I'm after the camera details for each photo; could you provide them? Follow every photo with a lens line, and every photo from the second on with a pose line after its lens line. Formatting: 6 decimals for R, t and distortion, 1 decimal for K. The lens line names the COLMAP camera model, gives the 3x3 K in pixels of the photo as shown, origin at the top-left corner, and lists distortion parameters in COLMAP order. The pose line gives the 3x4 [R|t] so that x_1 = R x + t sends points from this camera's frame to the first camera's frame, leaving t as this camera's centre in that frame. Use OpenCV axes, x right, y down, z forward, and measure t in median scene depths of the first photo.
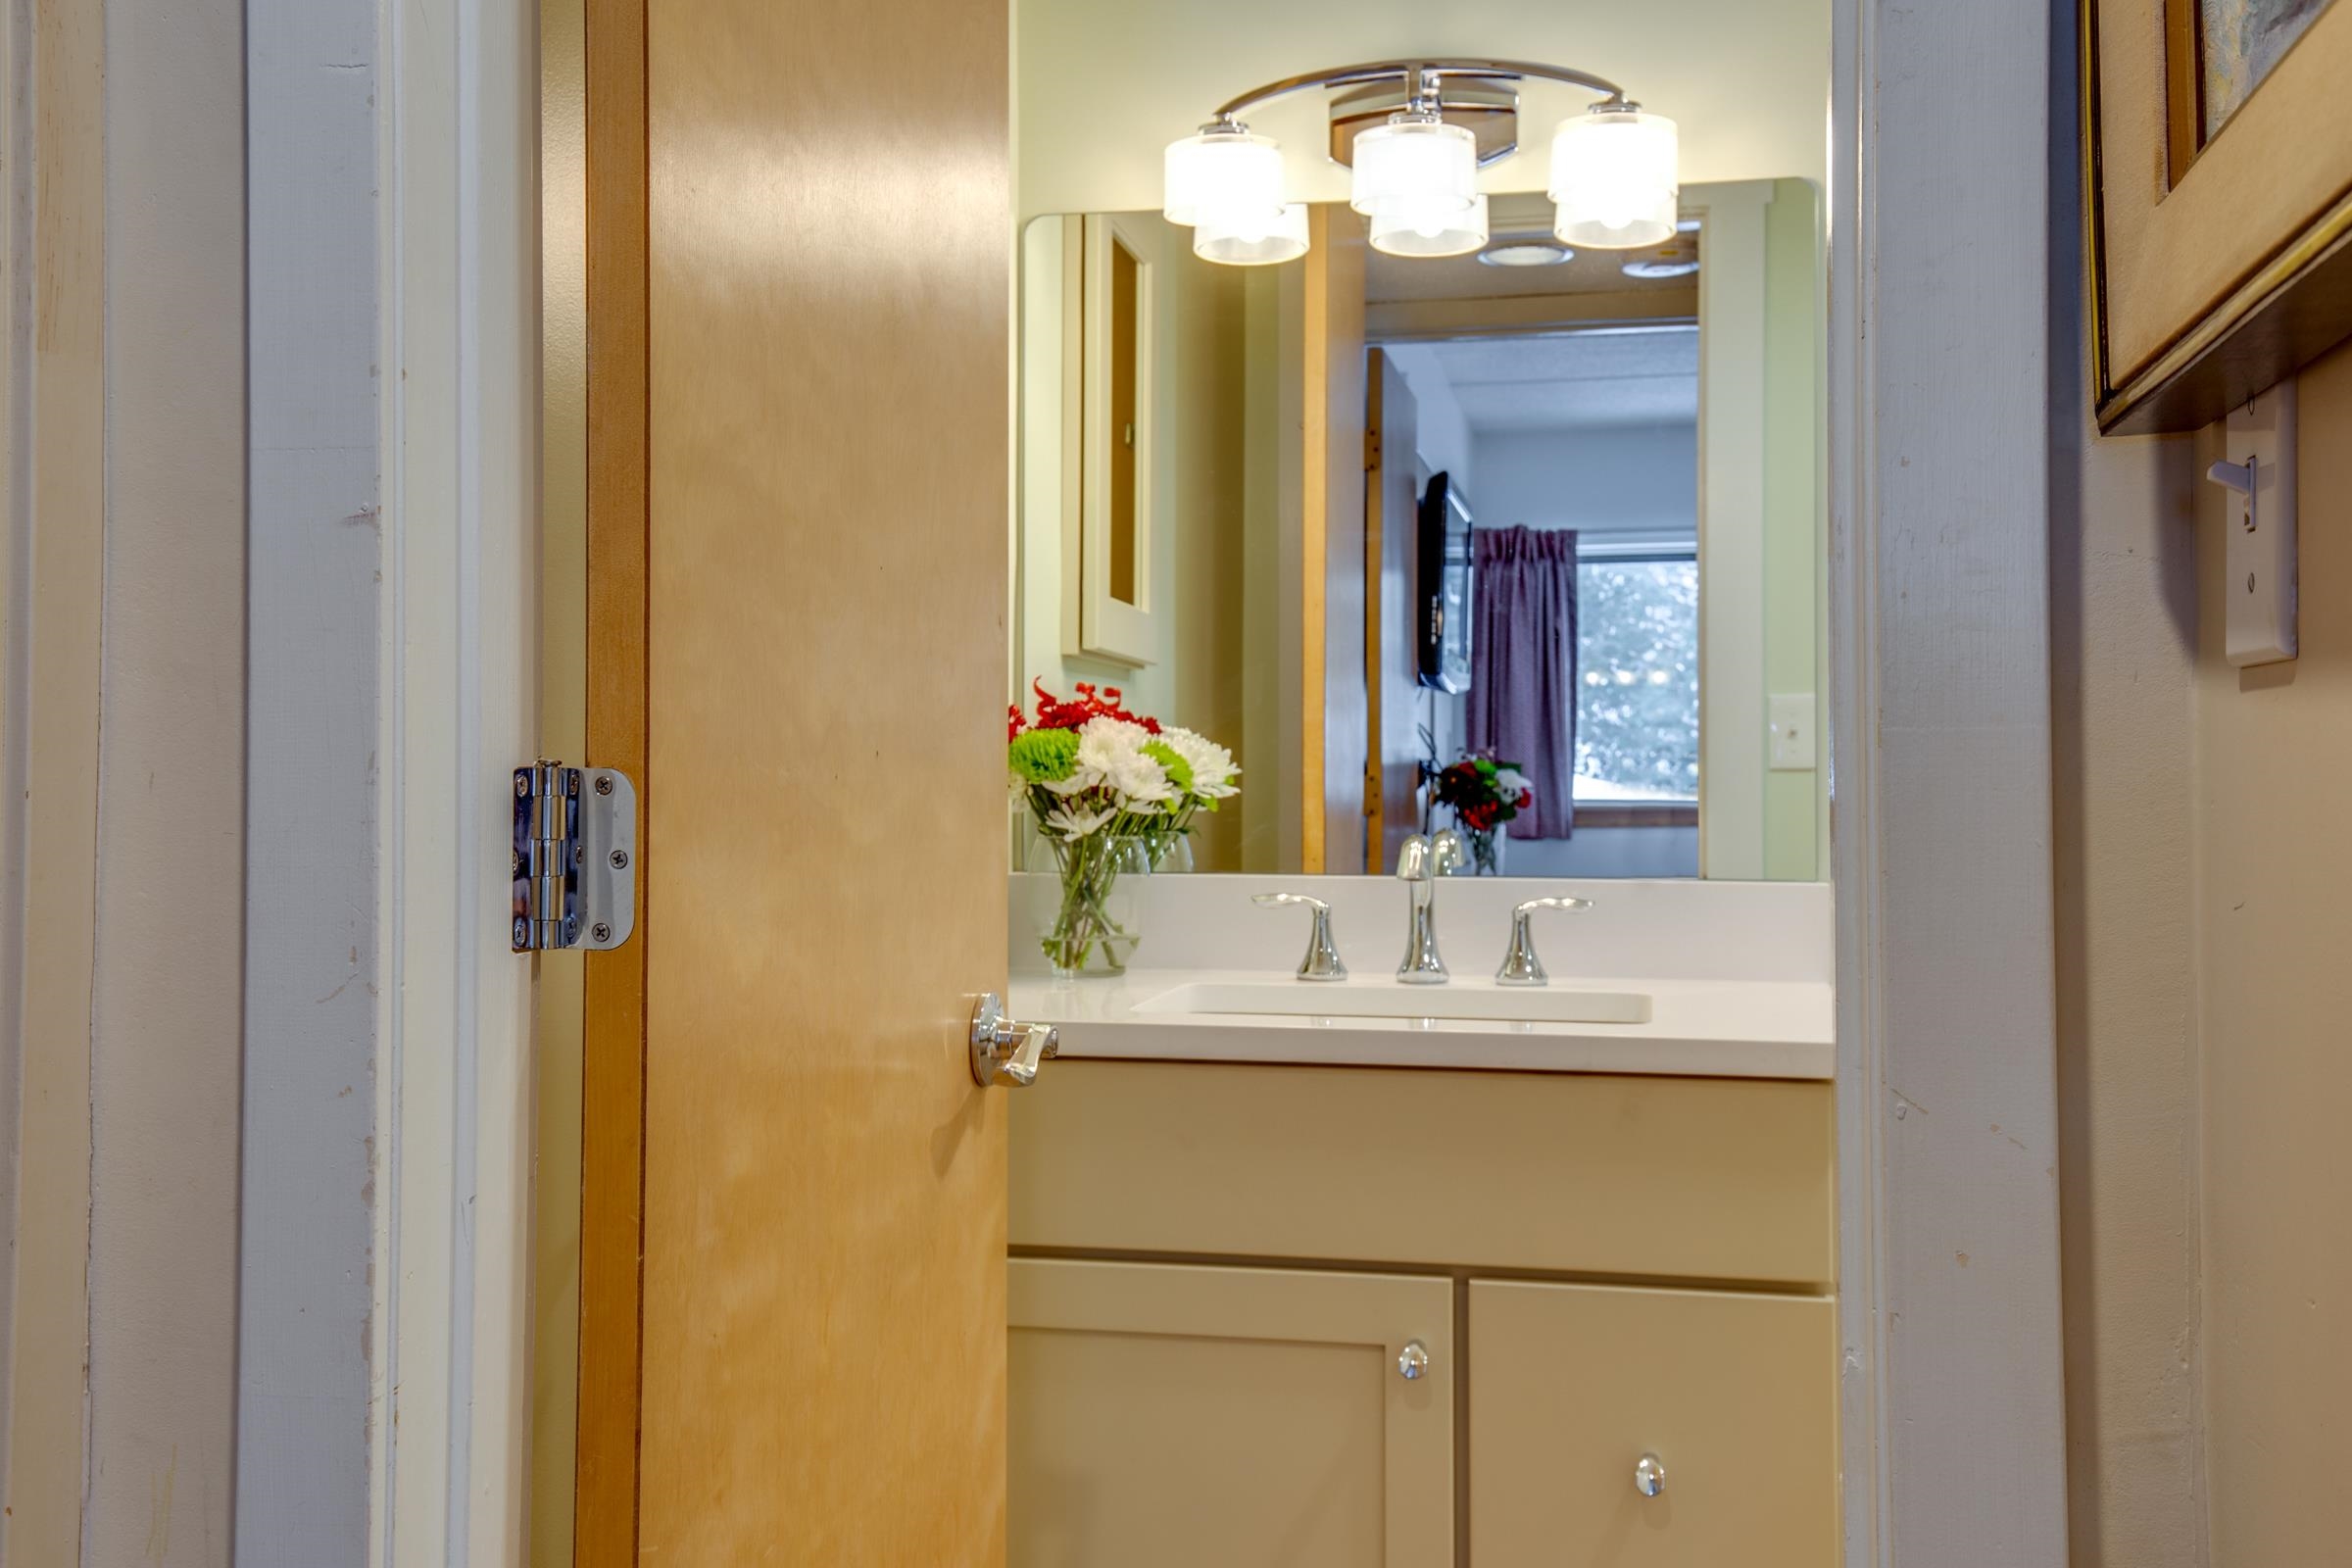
lens RADIAL K [[2411.3, 0, 1176.9], [0, 2411.3, 712.6], [0, 0, 1]] dist [0.090902, -0.000590]
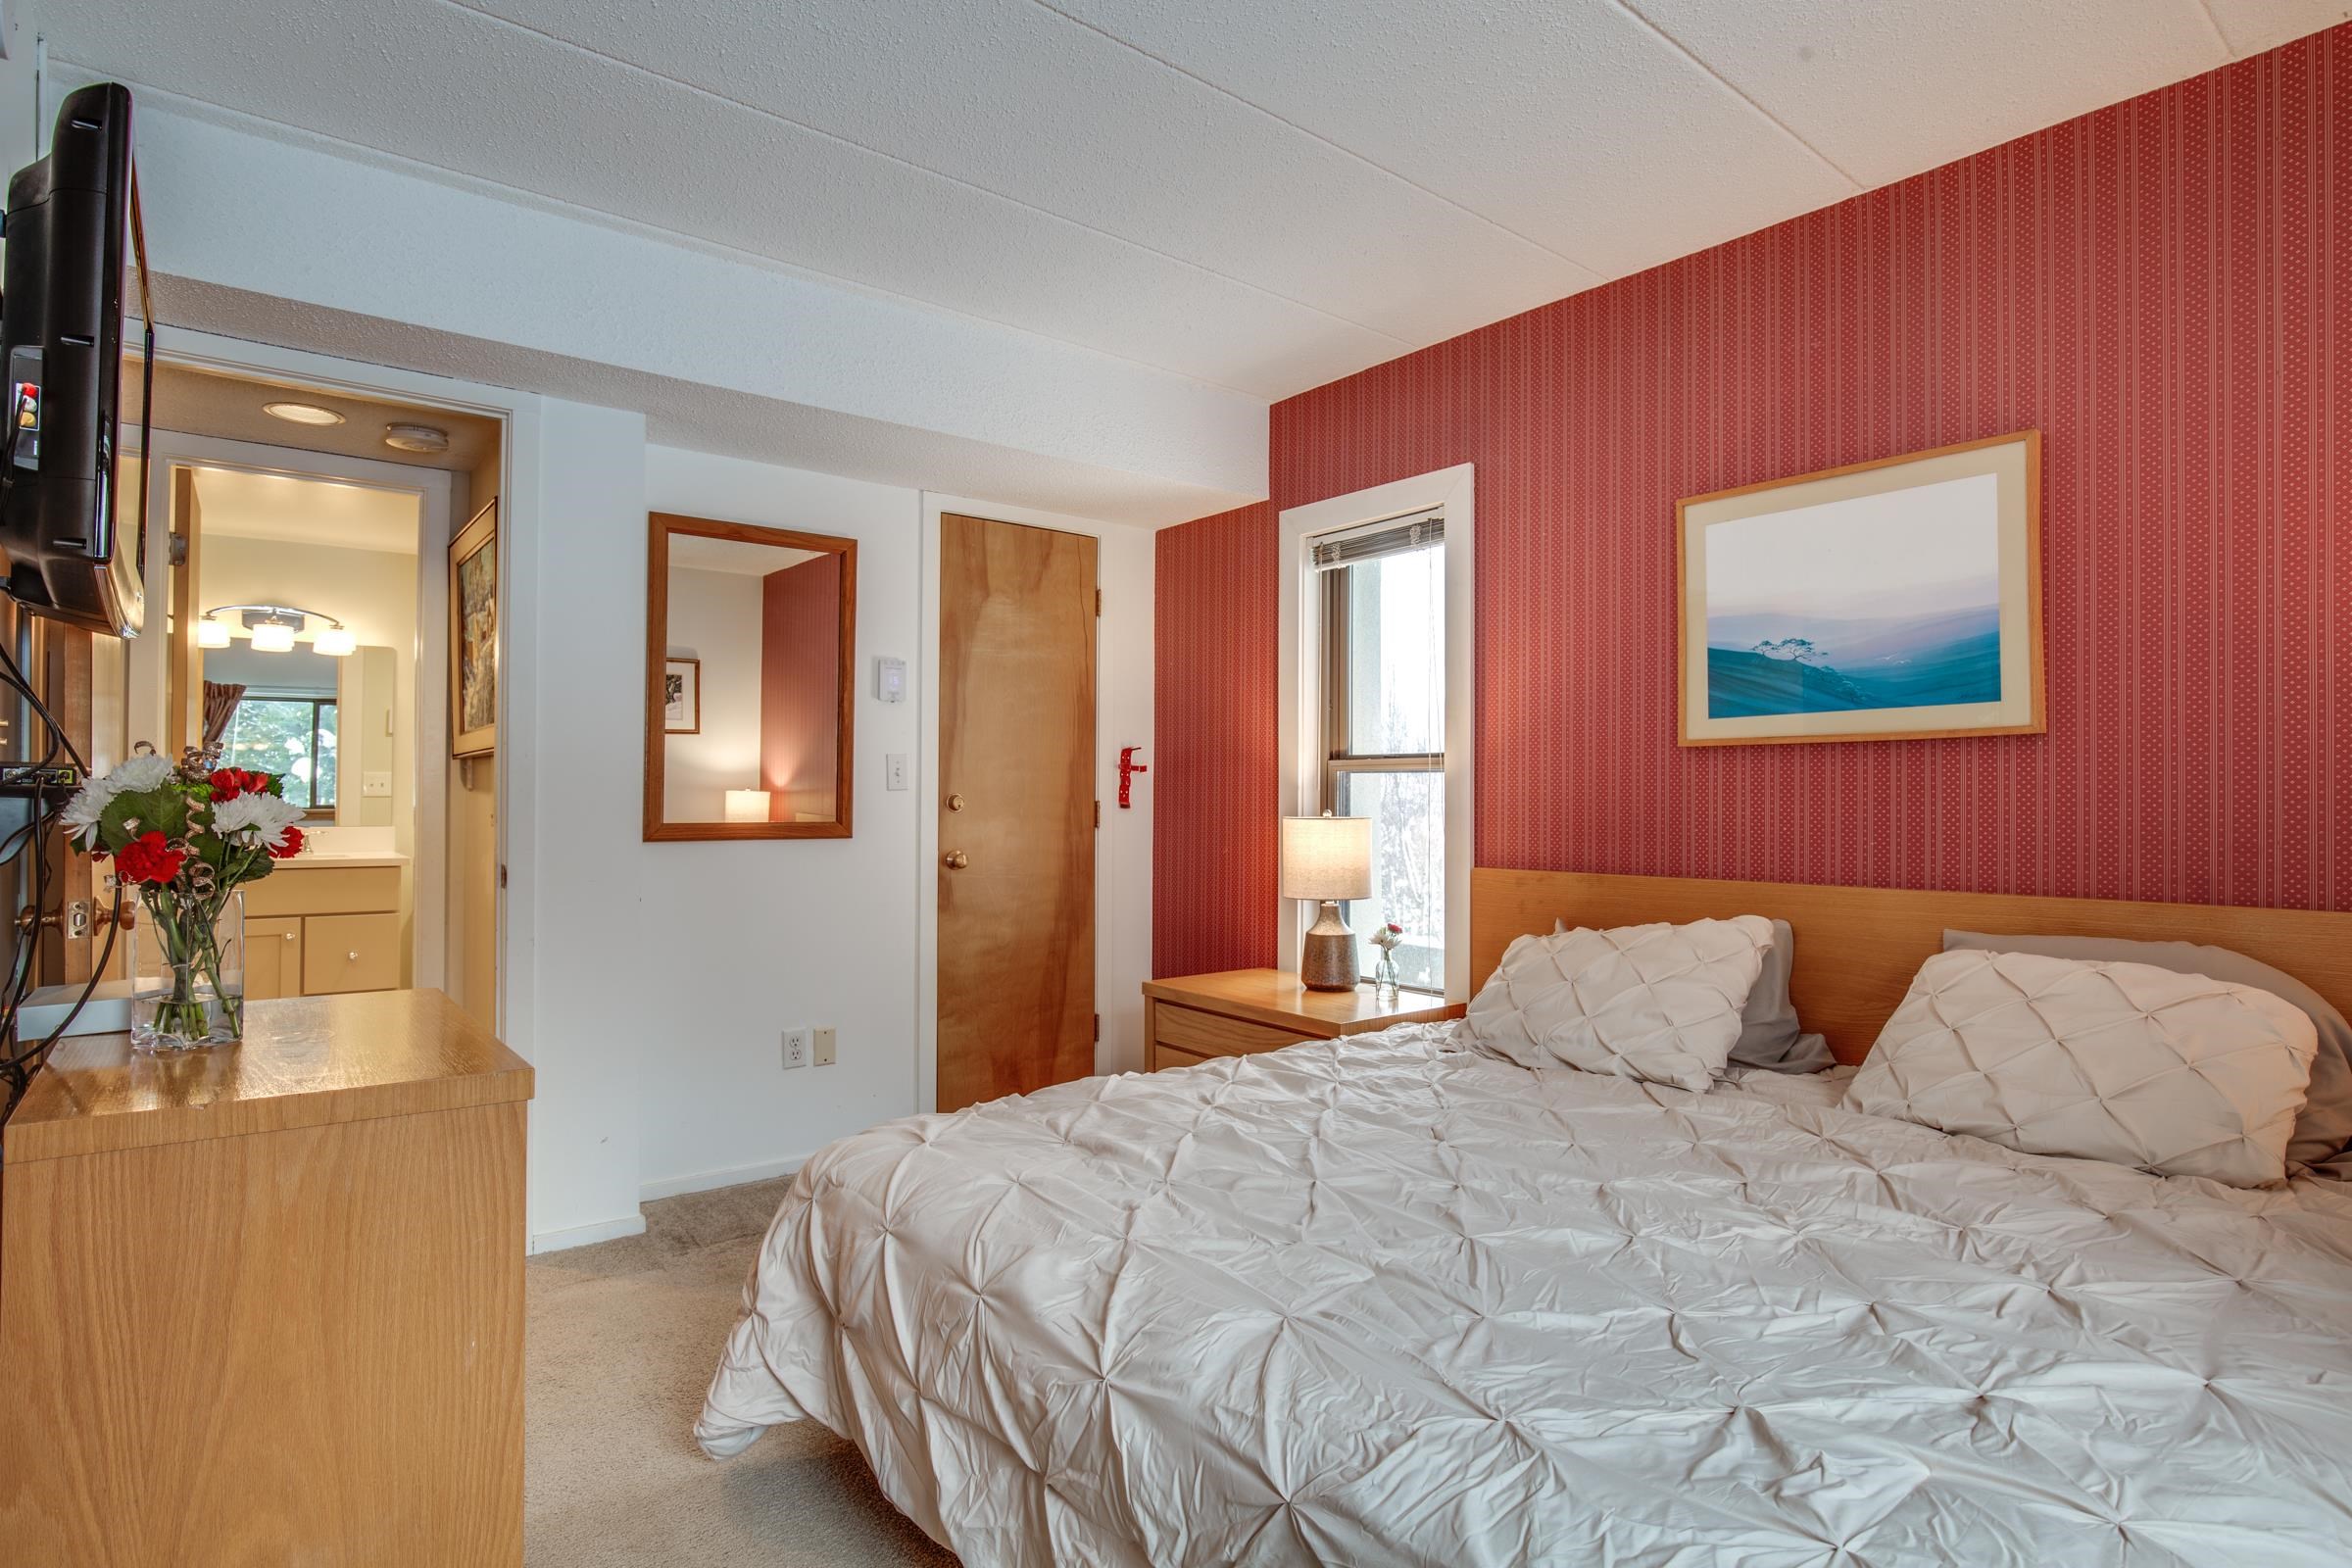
lens RADIAL K [[1197.4, 0, 1176.0], [0, 1197.4, 784.0], [0, 0, 1]] dist [-0.016847, -0.000068]
pose [[0.642229, 0.006525, 0.766485, -0.396433], [-0.020060, 0.999764, 0.008297, -0.039645], [-0.766250, -0.020705, 0.642208, -1.206485]]
